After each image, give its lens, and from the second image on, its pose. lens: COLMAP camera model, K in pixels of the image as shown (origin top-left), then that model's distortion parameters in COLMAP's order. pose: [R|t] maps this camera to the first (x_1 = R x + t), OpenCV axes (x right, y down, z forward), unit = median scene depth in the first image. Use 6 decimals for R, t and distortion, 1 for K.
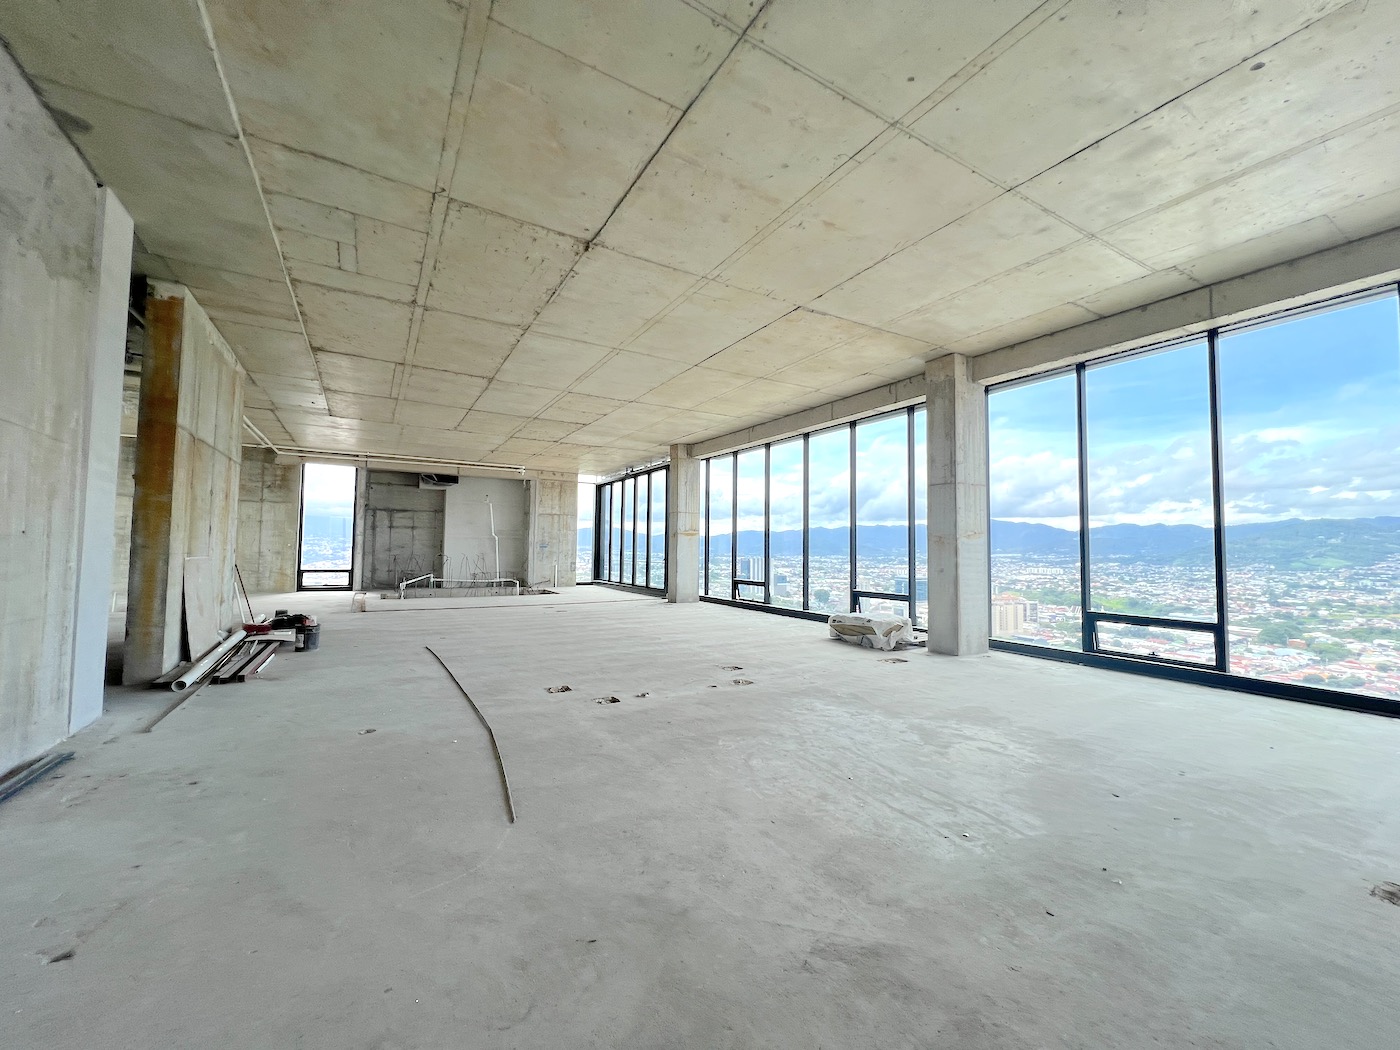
lens RADIAL K [[558.6, 0, 697.7], [0, 558.6, 520.7], [0, 0, 1]] dist [-0.000887, 0.000235]
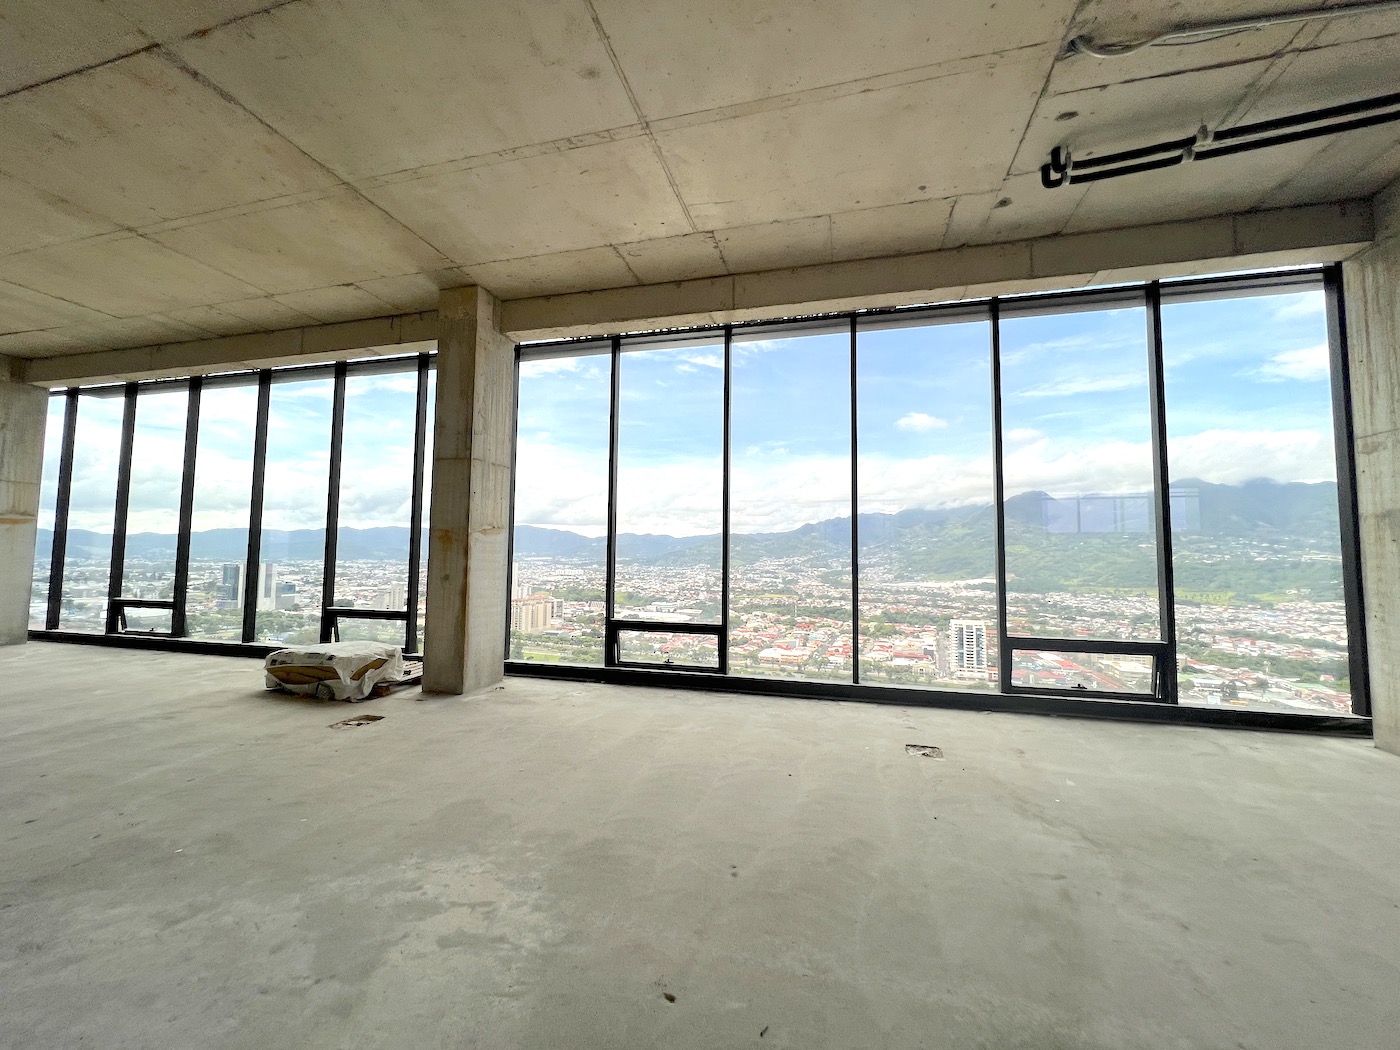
lens RADIAL K [[558.6, 0, 697.7], [0, 558.6, 520.7], [0, 0, 1]] dist [-0.000887, 0.000235]
pose [[0.711626, 0.043490, 0.701212, 0.166278], [-0.038895, 0.998990, -0.022486, 0.020334], [-0.701481, -0.011273, 0.712599, 0.270037]]
